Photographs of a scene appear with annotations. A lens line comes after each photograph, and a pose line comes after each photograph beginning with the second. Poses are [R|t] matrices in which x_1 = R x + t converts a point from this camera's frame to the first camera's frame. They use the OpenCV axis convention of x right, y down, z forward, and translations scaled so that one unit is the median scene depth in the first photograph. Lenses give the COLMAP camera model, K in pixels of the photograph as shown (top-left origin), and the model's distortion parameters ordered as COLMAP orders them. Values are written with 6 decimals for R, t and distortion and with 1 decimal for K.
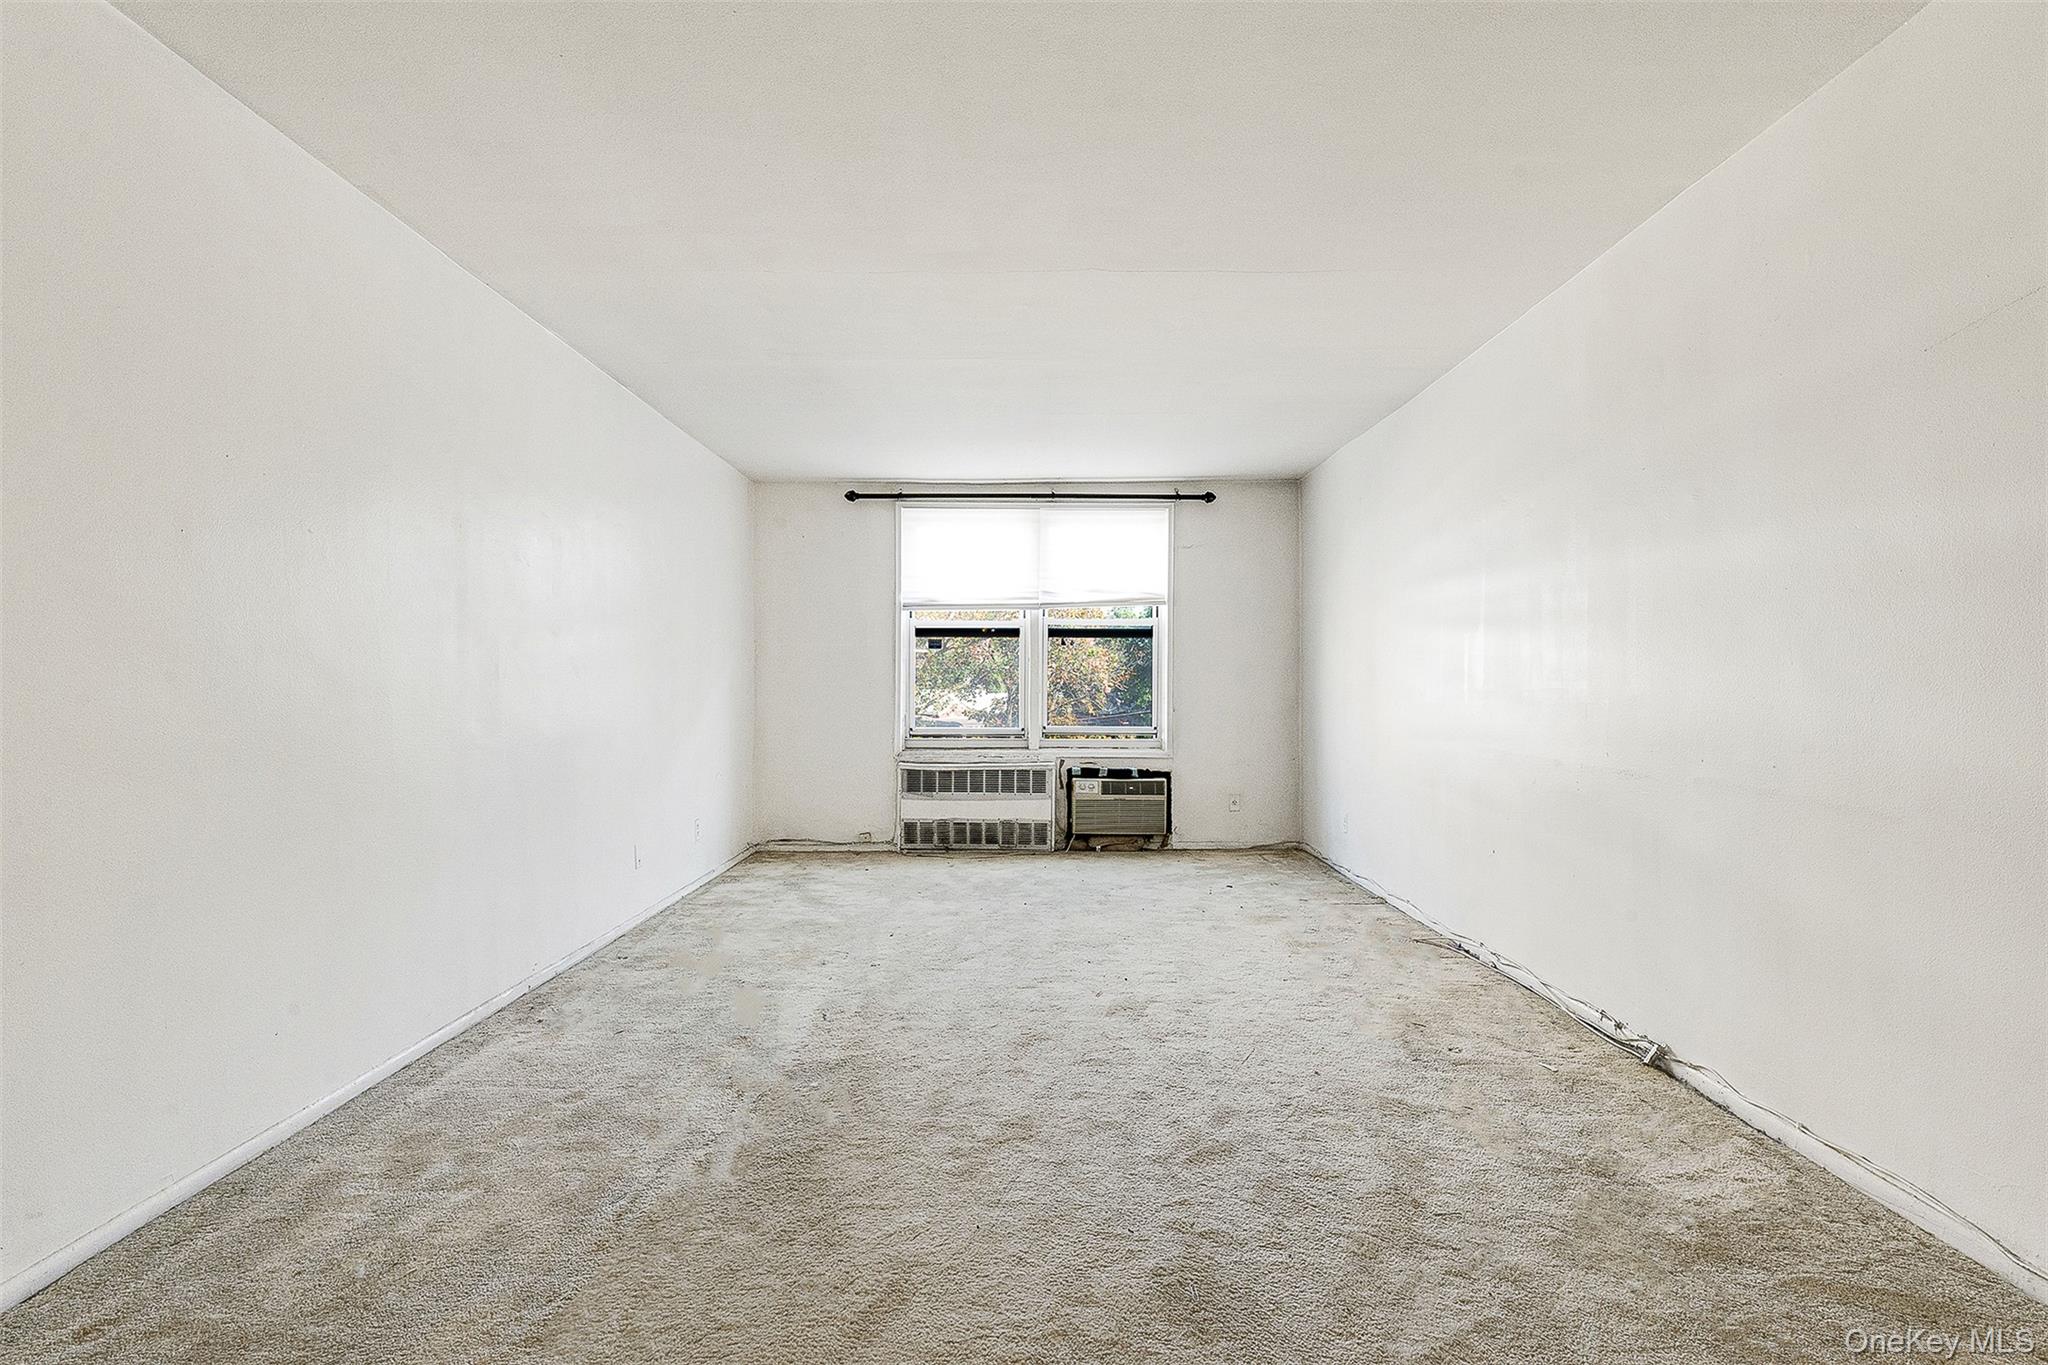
lens RADIAL K [[967.5, 0, 1024.5], [0, 967.5, 689.7], [0, 0, 1]] dist [0.006082, 0.000132]
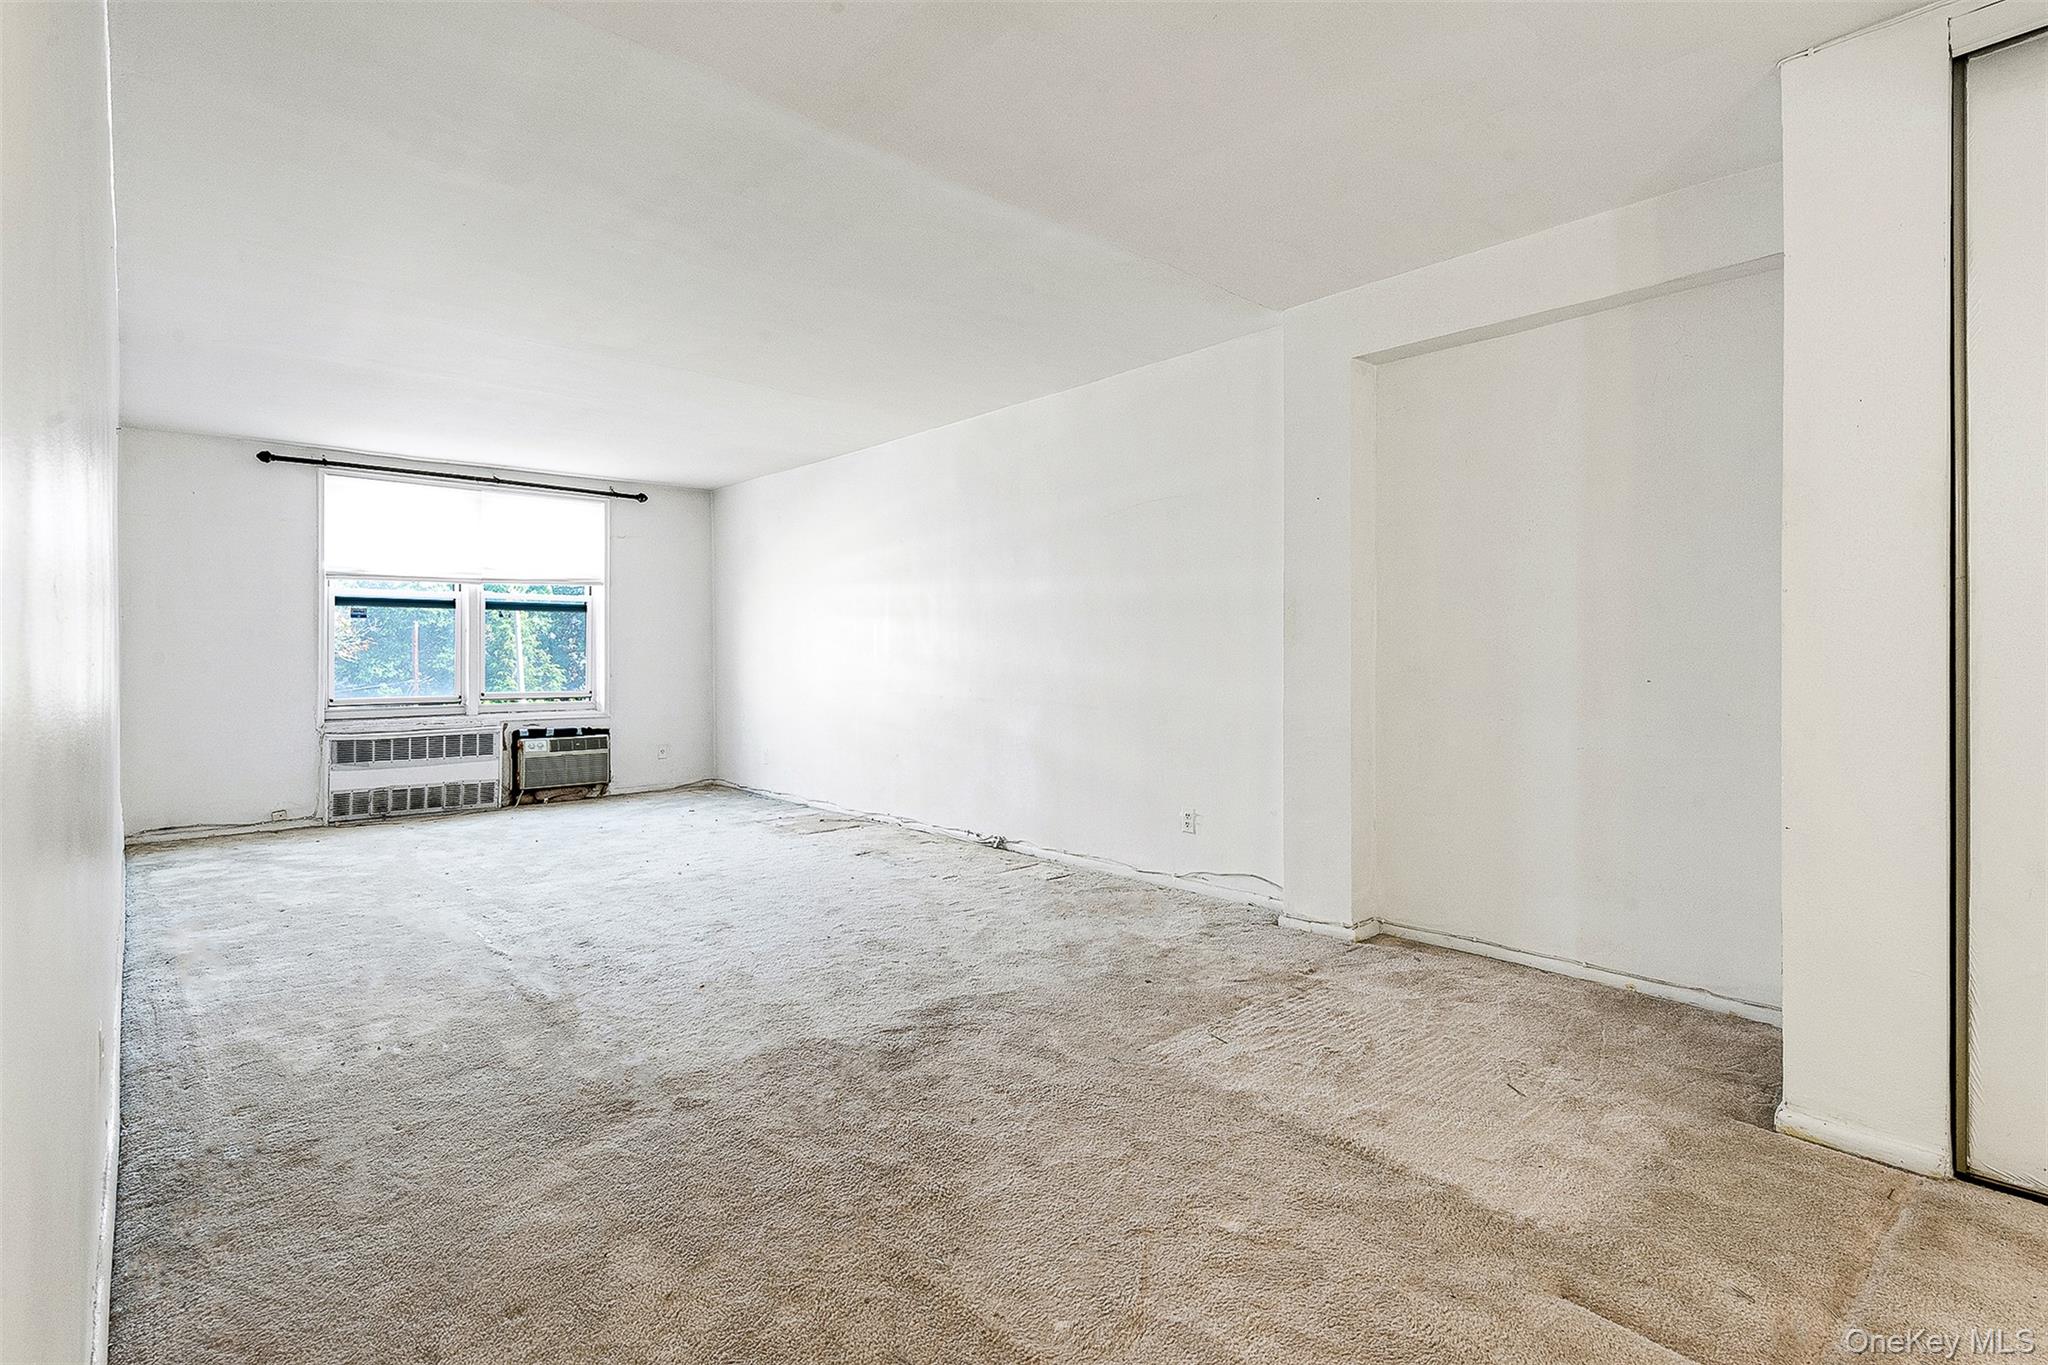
lens RADIAL K [[974.9, 0, 1026.2], [0, 974.9, 643.7], [0, 0, 1]] dist [0.001049, 0.000073]
pose [[0.736312, 0.004823, 0.676625, -0.277221], [0.007210, 0.999862, -0.014974, 0.003368], [-0.676604, 0.015904, 0.736175, -0.210217]]
